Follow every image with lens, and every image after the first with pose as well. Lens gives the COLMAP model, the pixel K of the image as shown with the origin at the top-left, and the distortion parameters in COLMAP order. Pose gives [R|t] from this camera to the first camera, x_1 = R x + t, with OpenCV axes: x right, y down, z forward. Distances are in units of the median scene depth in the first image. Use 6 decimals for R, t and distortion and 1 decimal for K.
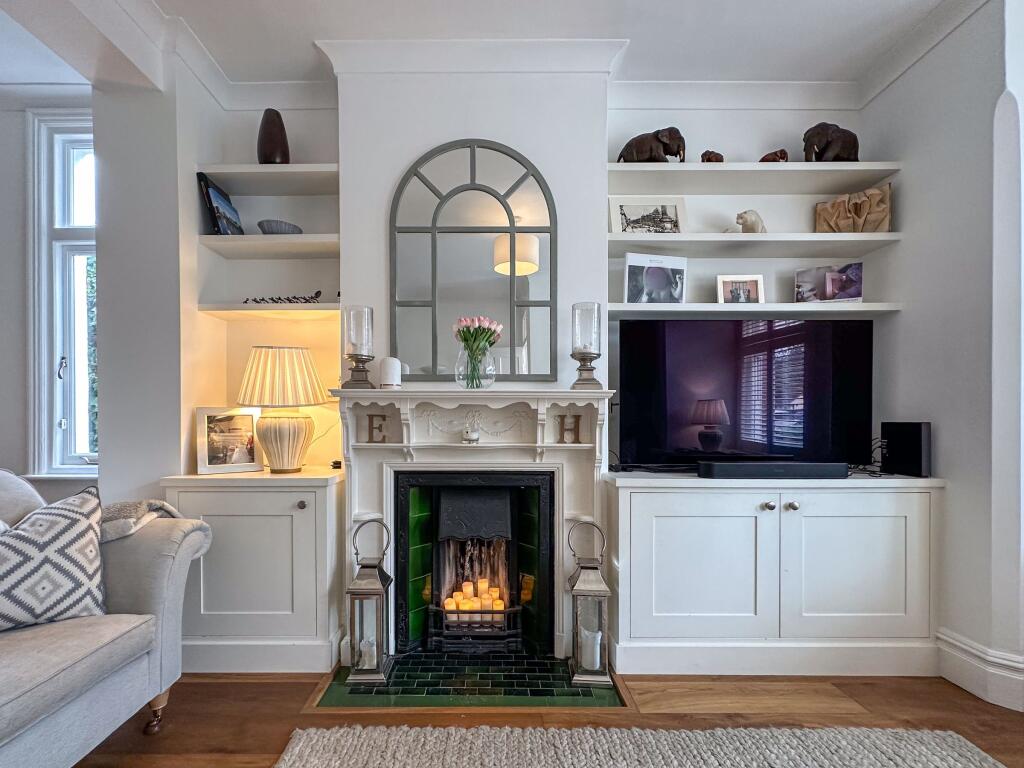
lens RADIAL K [[440.6, 0, 490.0], [0, 440.6, 420.9], [0, 0, 1]] dist [-0.000711, -0.000066]
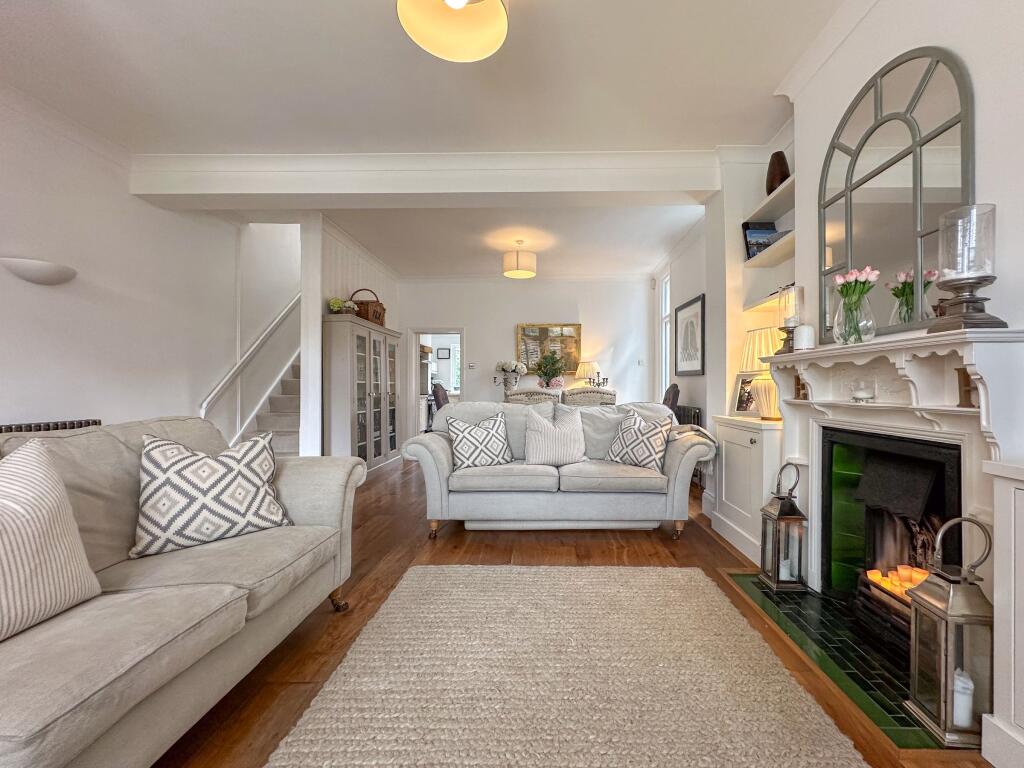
lens RADIAL K [[429.9, 0, 539.7], [0, 429.9, 386.8], [0, 0, 1]] dist [0.000605, 0.000047]
pose [[-0.017060, -0.004093, -0.999846, 0.872716], [-0.007169, 0.999966, -0.003971, 0.025116], [0.999829, 0.007100, -0.017089, 0.315571]]
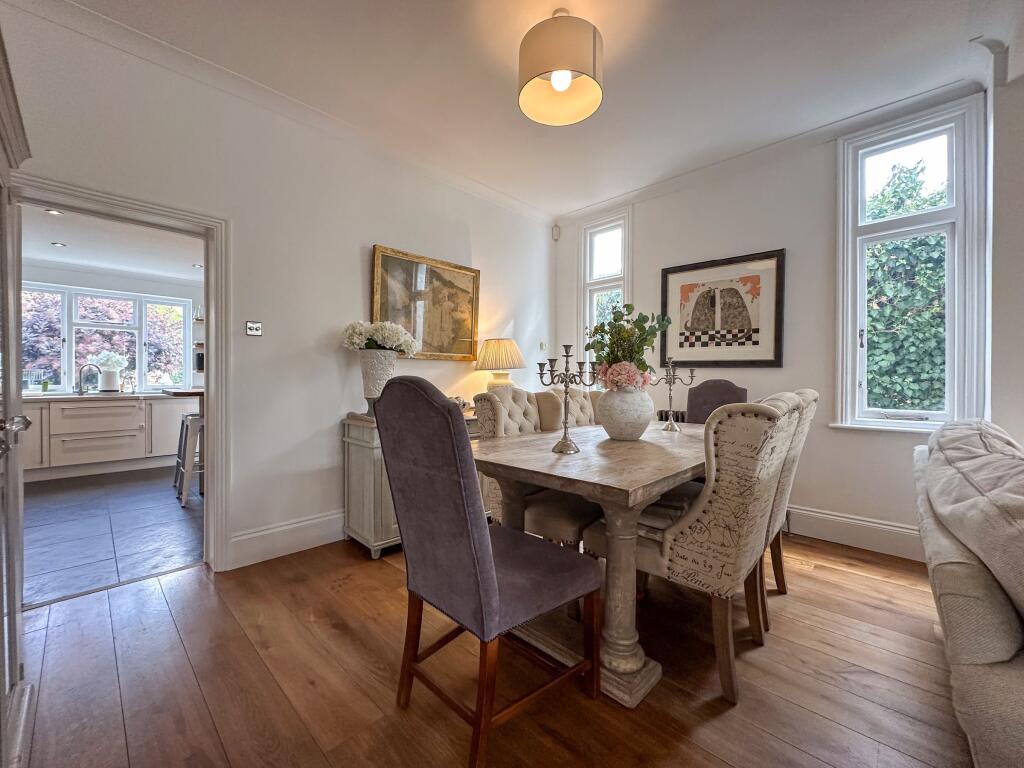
lens RADIAL K [[417.9, 0, 502.6], [0, 417.9, 380.1], [0, 0, 1]] dist [-0.000845, -0.000131]
pose [[0.720911, 0.002732, -0.693022, -1.004069], [-0.005506, 0.999983, -0.001786, 0.003052], [0.693005, 0.005103, 0.720914, -0.604812]]
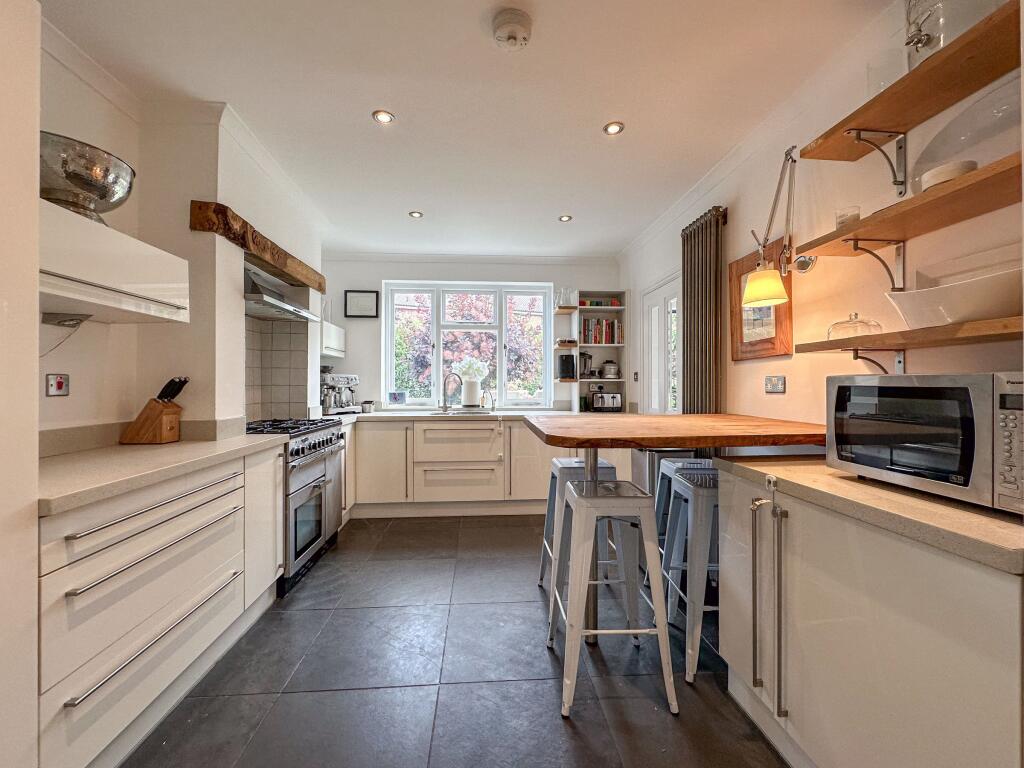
lens RADIAL K [[417.9, 0, 502.6], [0, 417.9, 380.1], [0, 0, 1]] dist [-0.000845, -0.000131]
pose [[0.080110, -0.008641, -0.996749, -2.491713], [-0.006452, 0.999937, -0.009188, -0.033058], [0.996765, 0.007167, 0.080050, -0.435982]]
